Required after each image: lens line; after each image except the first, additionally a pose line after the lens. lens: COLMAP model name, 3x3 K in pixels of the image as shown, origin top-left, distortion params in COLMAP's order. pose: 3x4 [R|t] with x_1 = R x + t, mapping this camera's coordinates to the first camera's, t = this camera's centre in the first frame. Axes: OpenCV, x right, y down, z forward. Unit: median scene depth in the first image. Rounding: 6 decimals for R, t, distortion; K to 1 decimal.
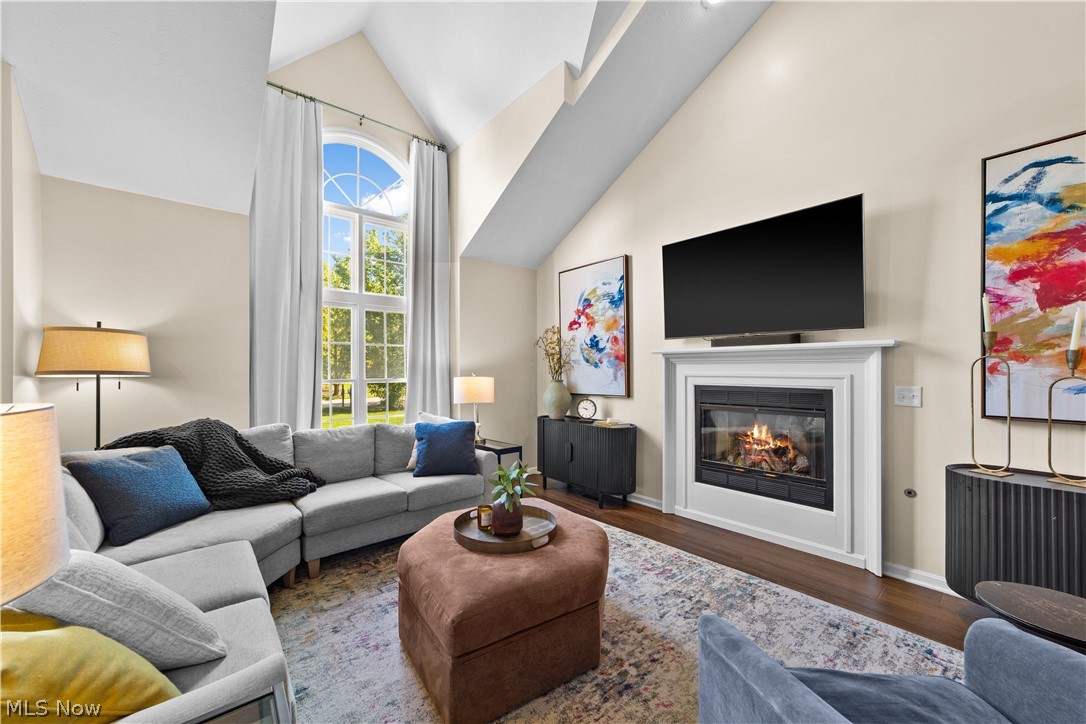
lens RADIAL K [[416.7, 0, 538.5], [0, 416.7, 367.6], [0, 0, 1]] dist [-0.020067, 0.008837]
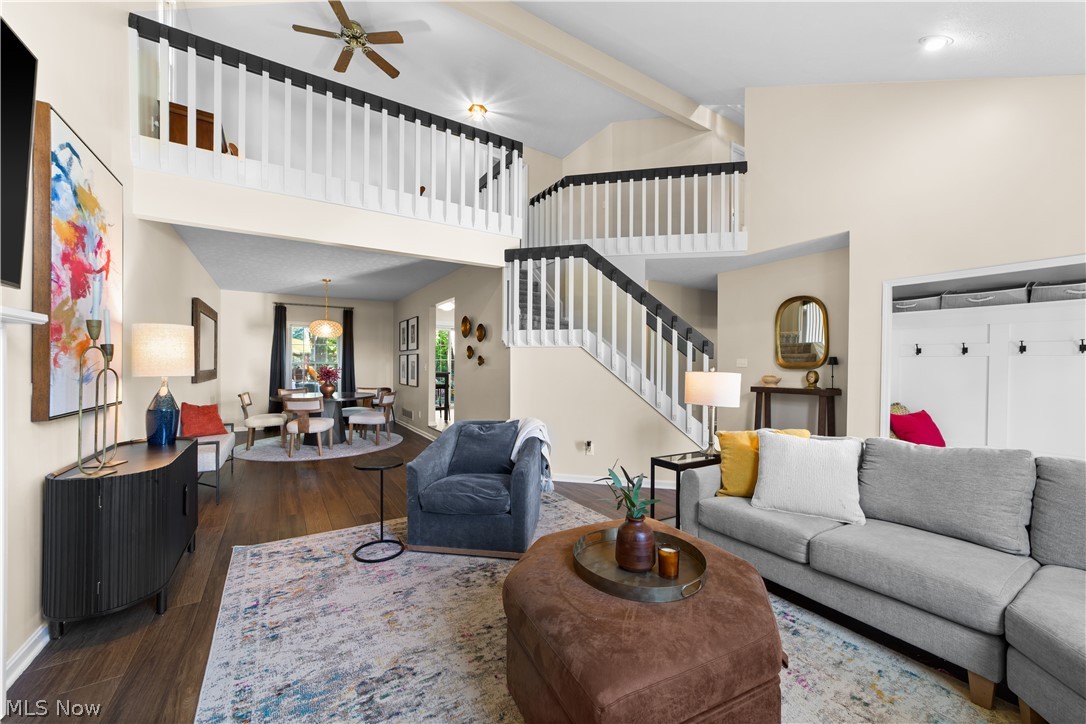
lens RADIAL K [[416.7, 0, 538.5], [0, 416.7, 367.6], [0, 0, 1]] dist [-0.020067, 0.008837]
pose [[-0.990316, -0.004119, 0.138773, -0.000352], [-0.003792, 0.999989, 0.002621, 0.007404], [-0.138782, 0.002069, -0.990321, 1.099166]]
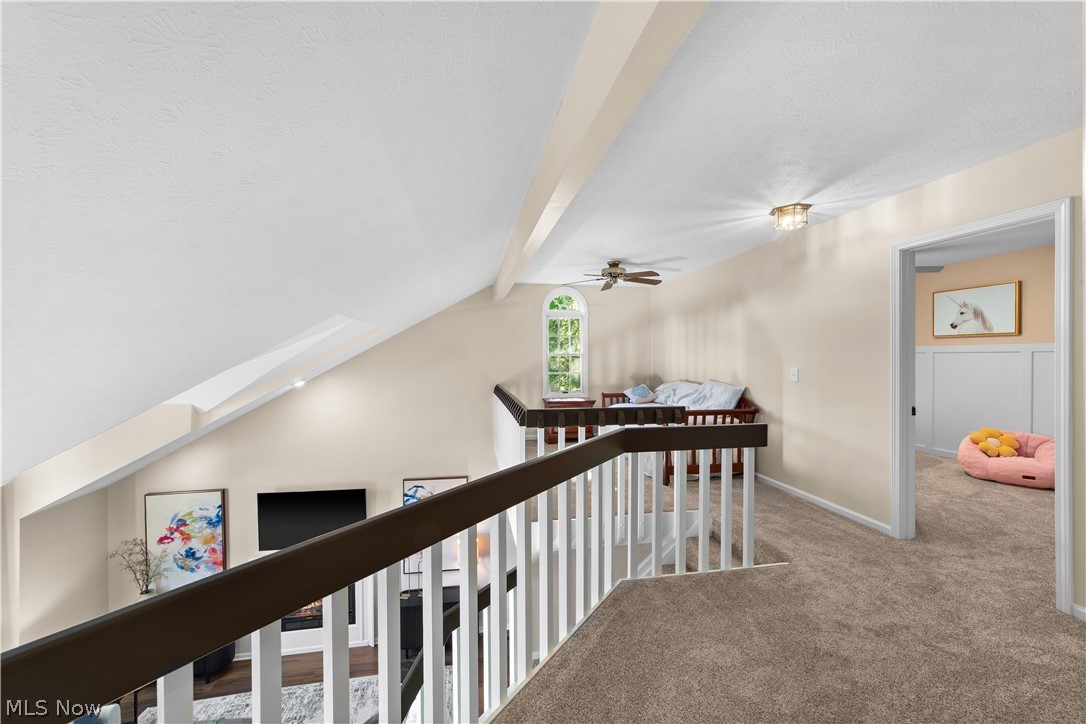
lens RADIAL K [[416.9, 0, 540.0], [0, 416.9, 358.8], [0, 0, 1]] dist [-0.018949, 0.008755]
pose [[0.505452, -0.003806, 0.862846, -0.545261], [0.002756, 0.999992, 0.002797, -0.859372], [-0.862850, 0.000964, 0.505459, -0.766544]]
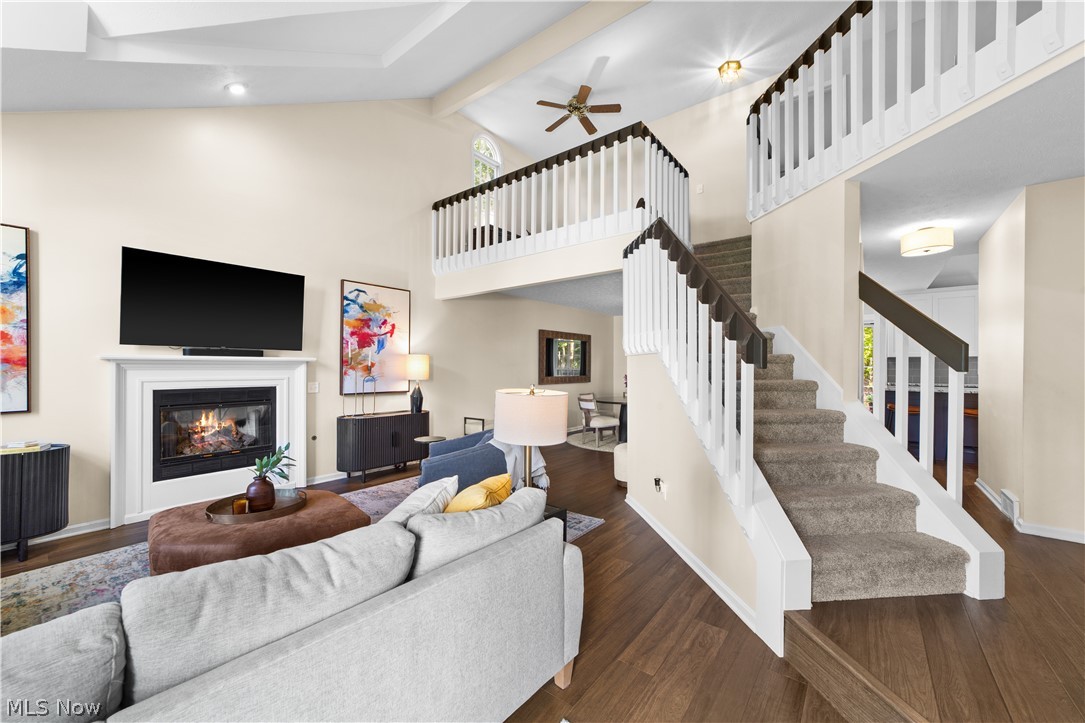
lens RADIAL K [[416.3, 0, 538.0], [0, 416.3, 367.1], [0, 0, 1]] dist [-0.020067, 0.008837]
pose [[-0.195081, 0.001994, 0.980785, -0.874547], [-0.004502, 0.999986, -0.002929, -0.017979], [-0.980777, -0.004987, -0.195069, 0.260167]]
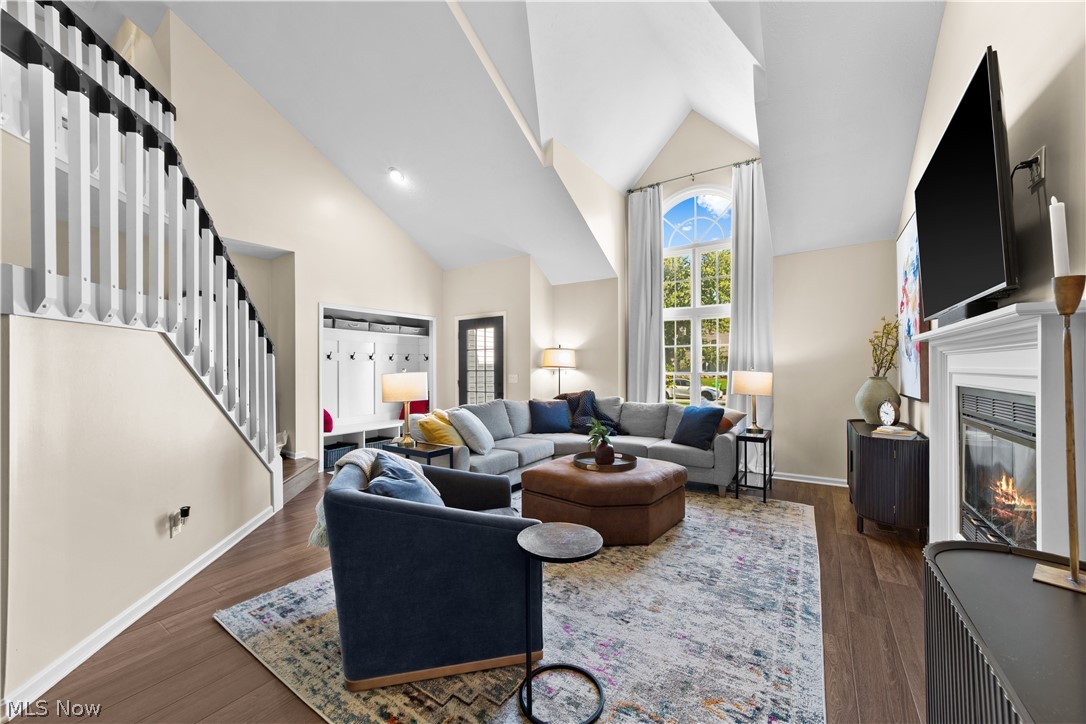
lens RADIAL K [[416.7, 0, 538.5], [0, 416.7, 367.6], [0, 0, 1]] dist [-0.020067, 0.008837]
pose [[0.274691, 0.001512, -0.961531, 0.859794], [0.008113, 0.999960, 0.003890, 0.004181], [0.961498, -0.008870, 0.274668, 0.185062]]
